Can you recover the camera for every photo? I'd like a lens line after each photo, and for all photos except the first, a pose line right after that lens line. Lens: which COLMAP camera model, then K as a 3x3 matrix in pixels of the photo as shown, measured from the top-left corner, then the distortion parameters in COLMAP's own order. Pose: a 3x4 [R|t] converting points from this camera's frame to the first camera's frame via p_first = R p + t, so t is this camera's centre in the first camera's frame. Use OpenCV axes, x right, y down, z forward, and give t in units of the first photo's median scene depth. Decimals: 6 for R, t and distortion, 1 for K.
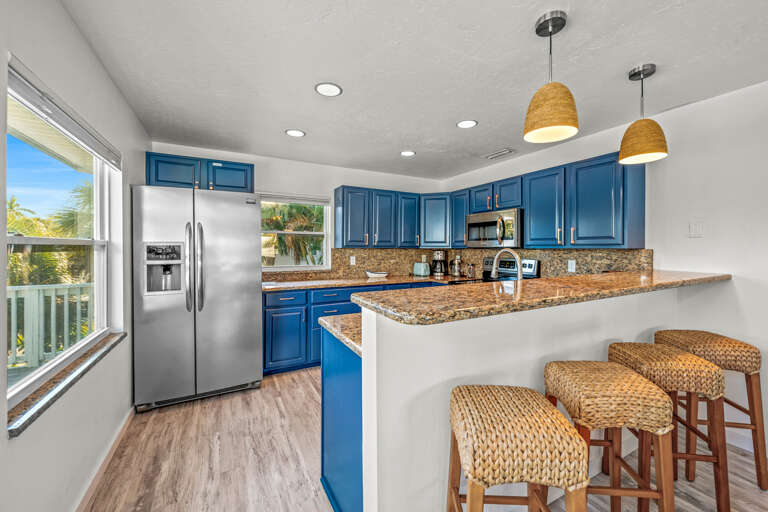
lens RADIAL K [[305.7, 0, 389.8], [0, 305.7, 245.2], [0, 0, 1]] dist [-0.000144, -0.000156]
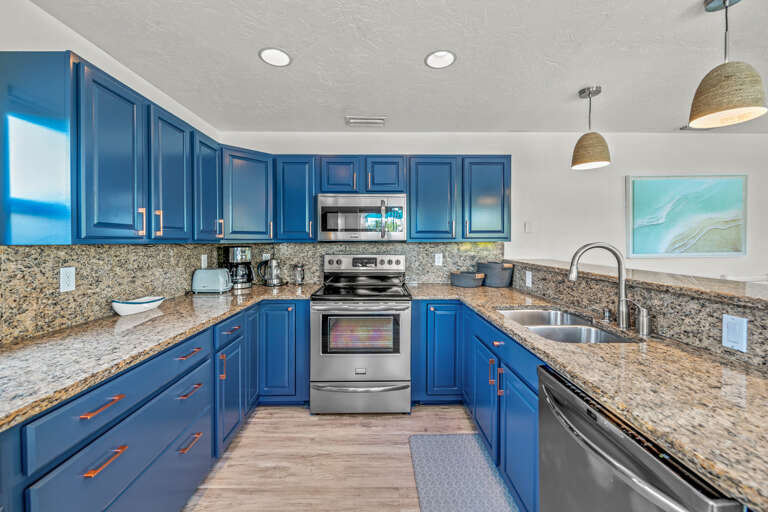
lens RADIAL K [[305.7, 0, 379.8], [0, 305.7, 243.2], [0, 0, 1]] dist [-0.000144, -0.000156]
pose [[0.465626, -0.009363, 0.884932, -0.359739], [-0.002505, 0.999926, 0.011898, 0.003561], [-0.884978, -0.007756, 0.465568, 0.691711]]
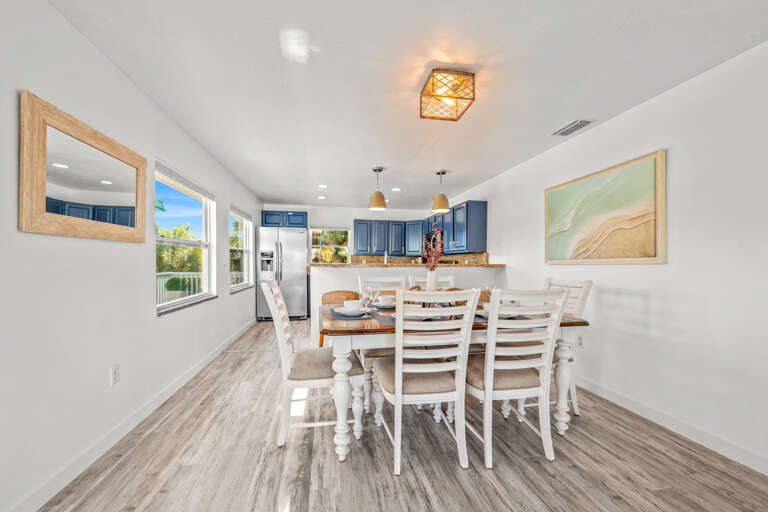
lens RADIAL K [[305.7, 0, 383.2], [0, 305.7, 260.1], [0, 0, 1]] dist [-0.000144, -0.000156]
pose [[0.950573, 0.002983, -0.310486, 0.692818], [-0.003031, 0.999995, 0.000329, 0.049364], [0.310486, 0.000628, 0.950578, -0.790057]]
